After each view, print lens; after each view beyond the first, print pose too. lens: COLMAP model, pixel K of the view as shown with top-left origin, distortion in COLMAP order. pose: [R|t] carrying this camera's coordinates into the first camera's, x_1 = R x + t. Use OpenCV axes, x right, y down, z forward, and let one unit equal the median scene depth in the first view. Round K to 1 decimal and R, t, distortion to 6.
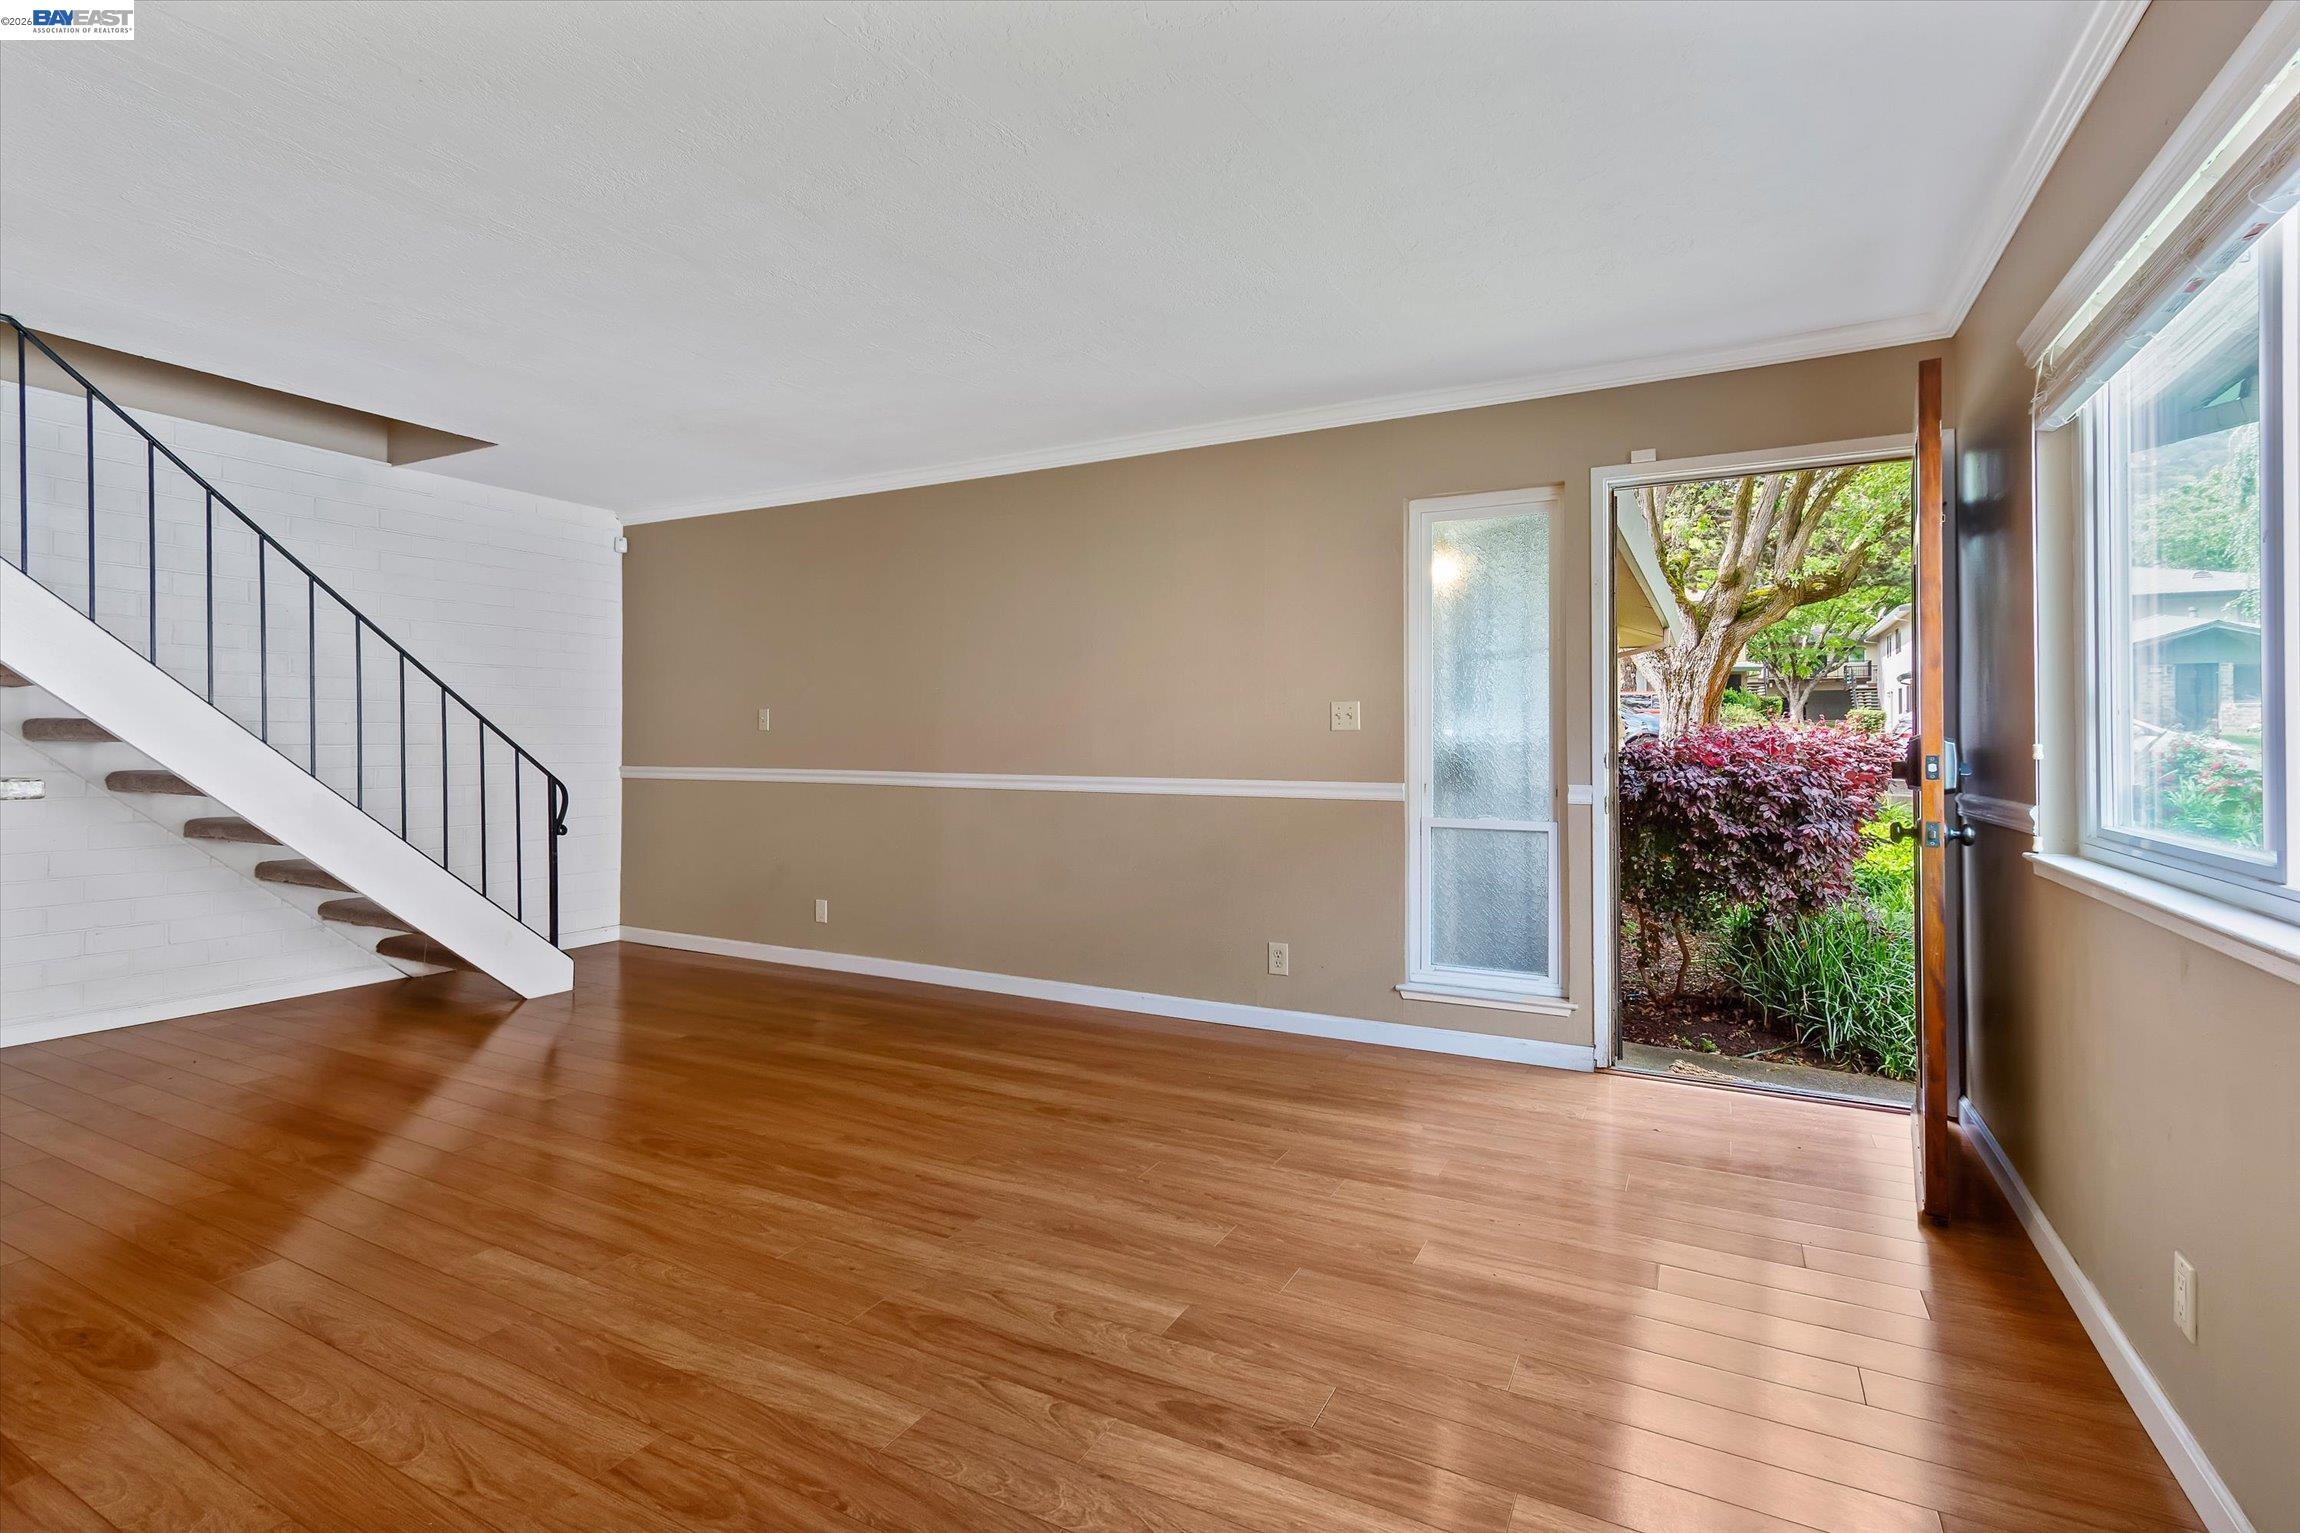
lens RADIAL K [[1059.0, 0, 1158.0], [0, 1059.0, 743.7], [0, 0, 1]] dist [0.001268, 0.000178]
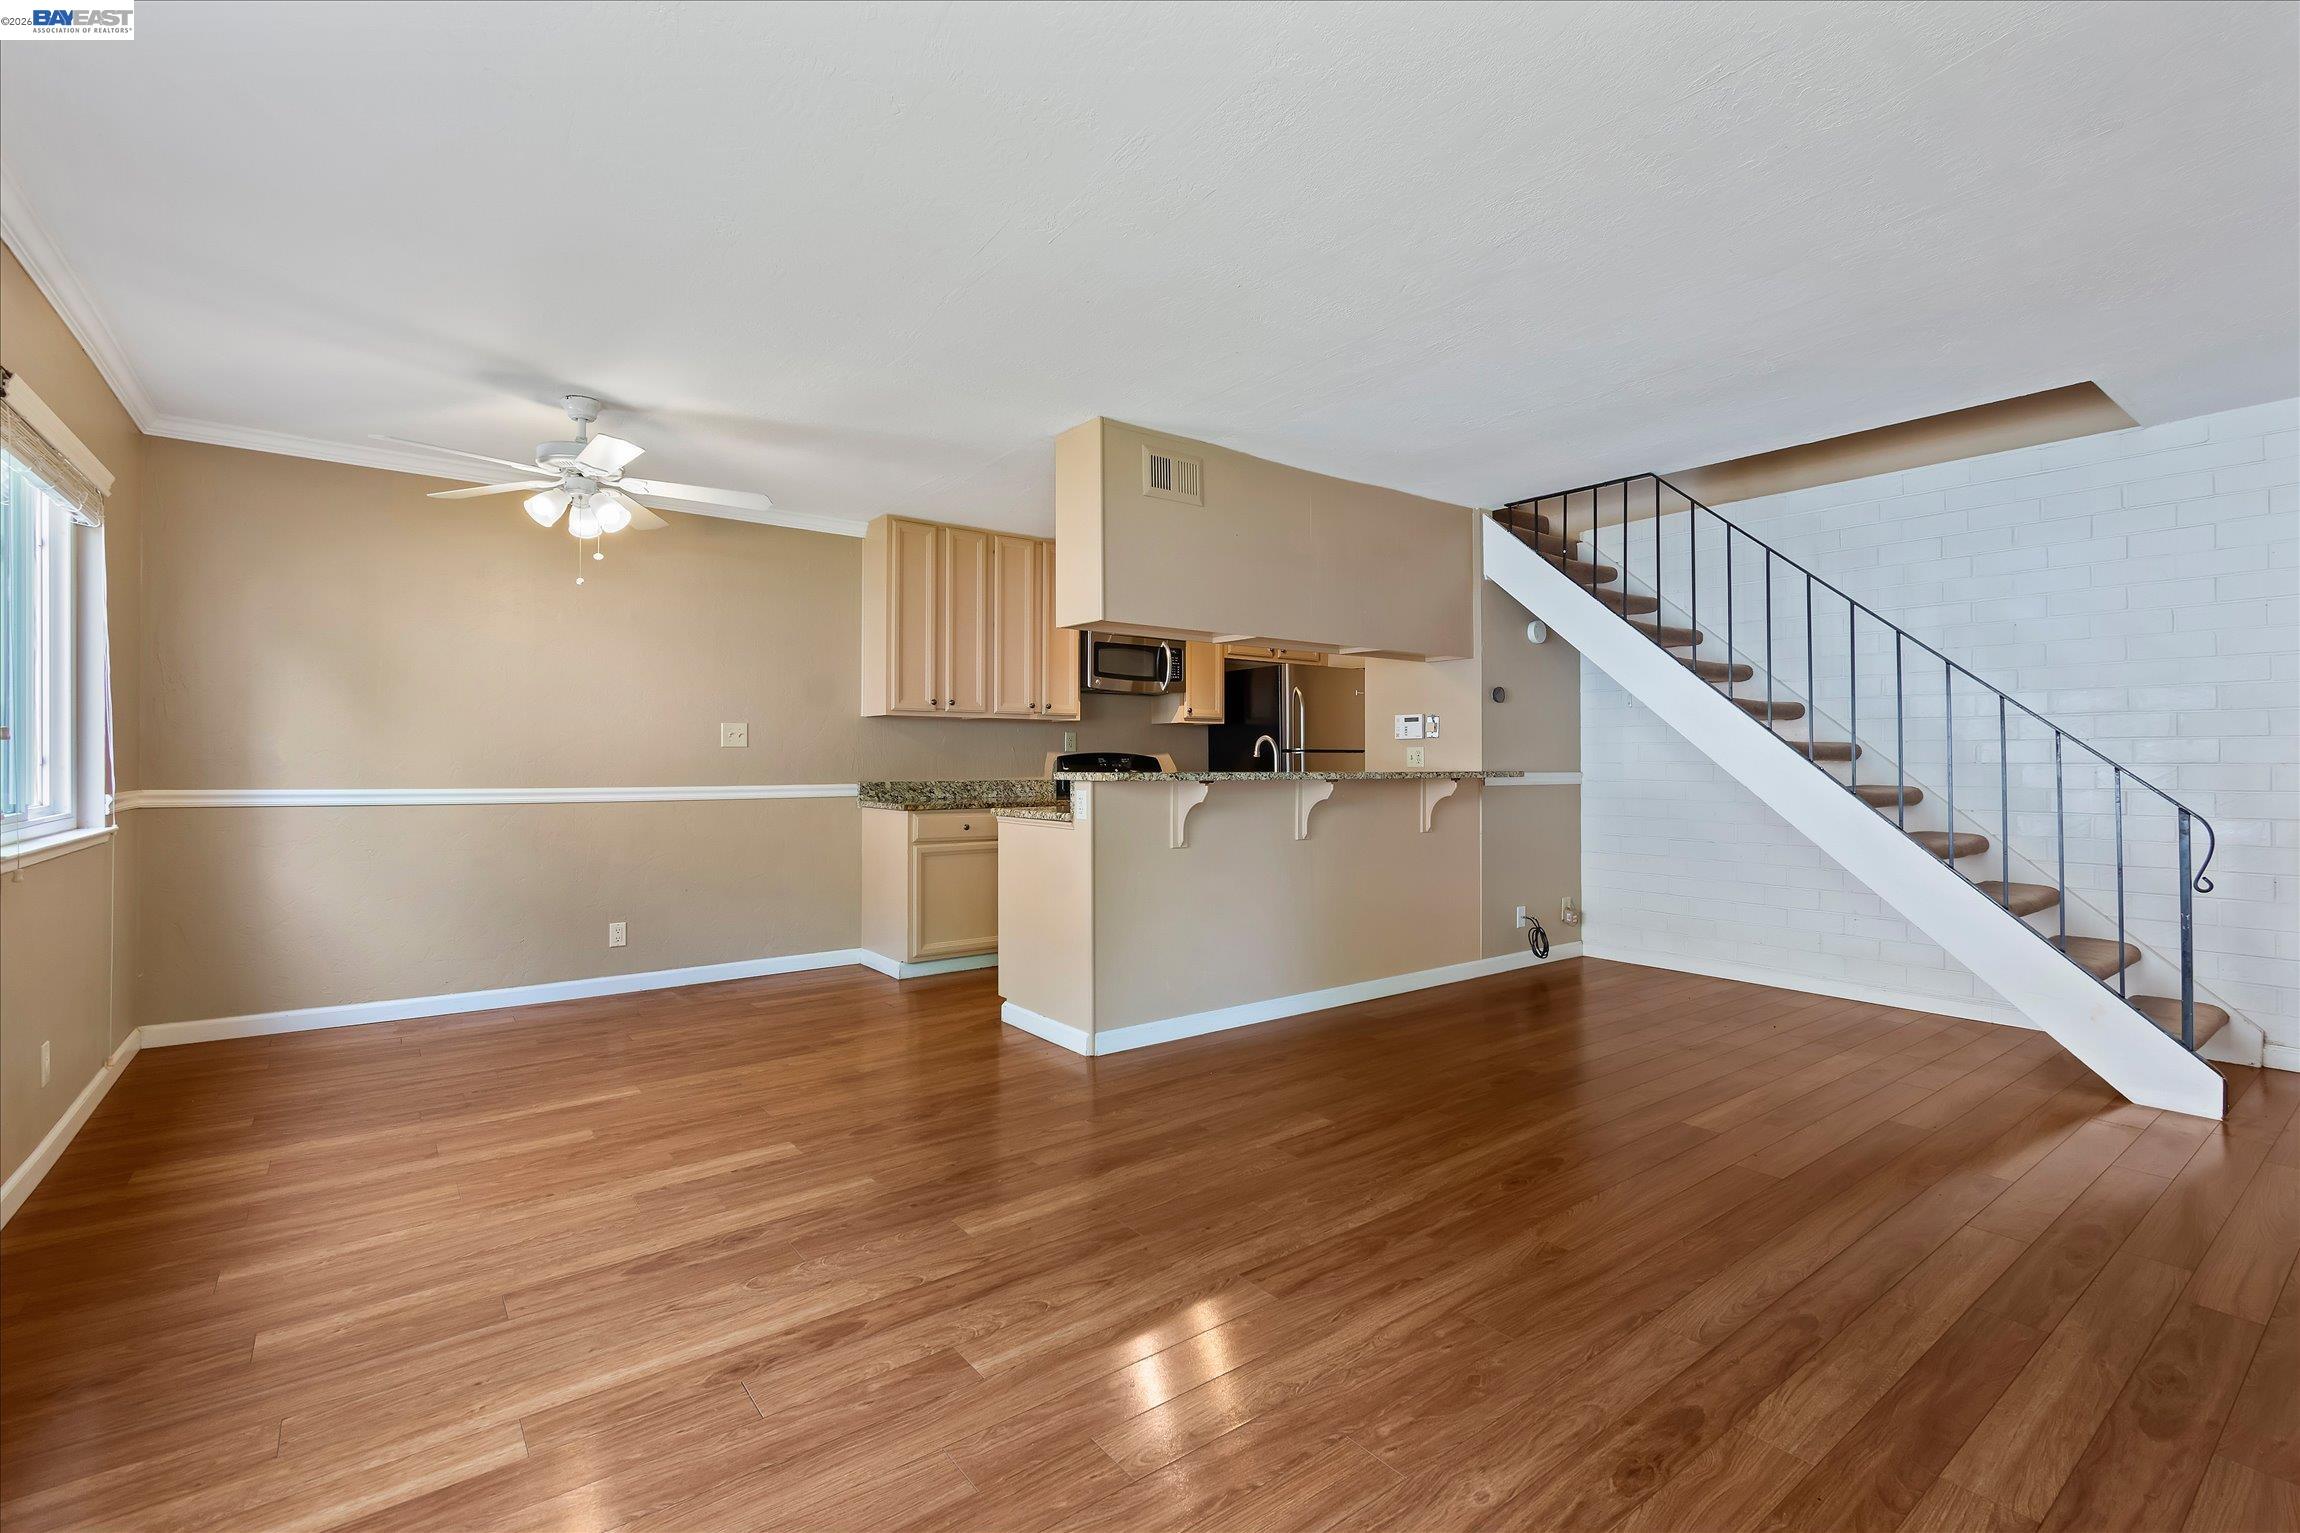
lens RADIAL K [[1028.0, 0, 1181.0], [0, 1028.0, 752.0], [0, 0, 1]] dist [0.002043, 0.000754]
pose [[-0.400601, -0.009267, -0.916206, 0.460123], [-0.001167, 0.999953, -0.009604, 0.002667], [0.916252, -0.002779, -0.400593, 0.899588]]
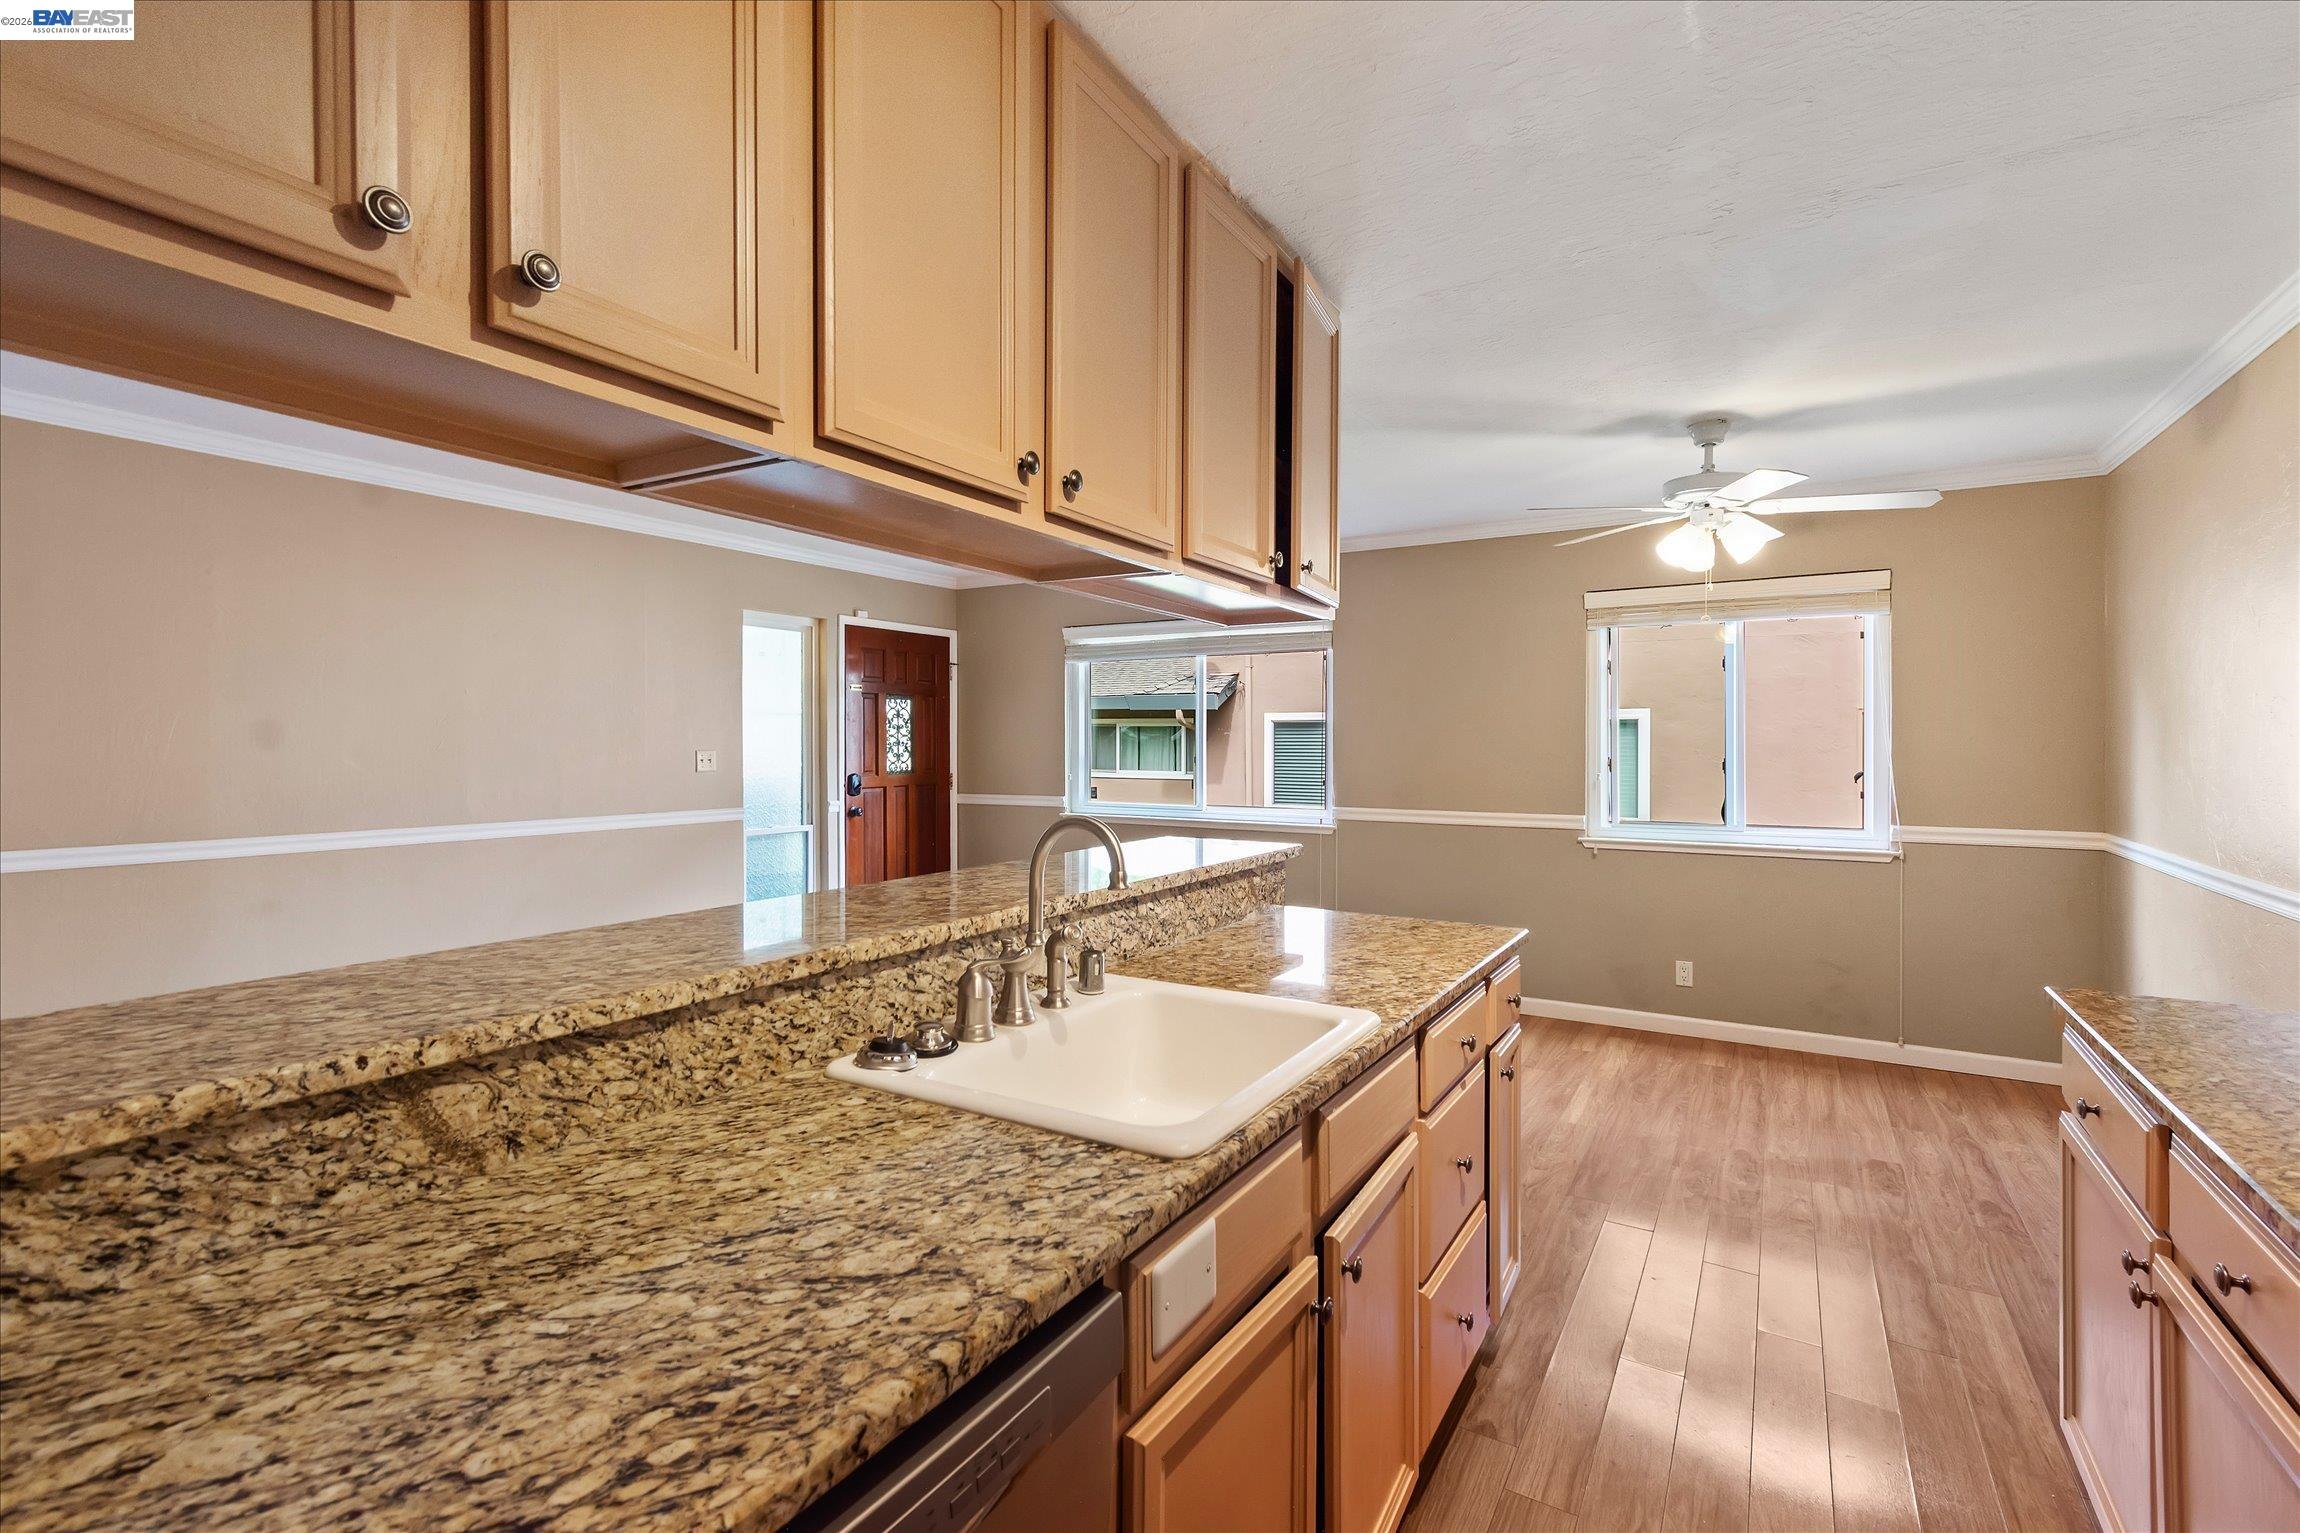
lens RADIAL K [[1030.8, 0, 1167.9], [0, 1030.8, 743.1], [0, 0, 1]] dist [0.000546, 0.000119]
pose [[0.047490, -0.002639, 0.998868, -1.276388], [-0.002946, 0.999992, 0.002782, -0.063186], [-0.998867, -0.003075, 0.047481, 0.390142]]
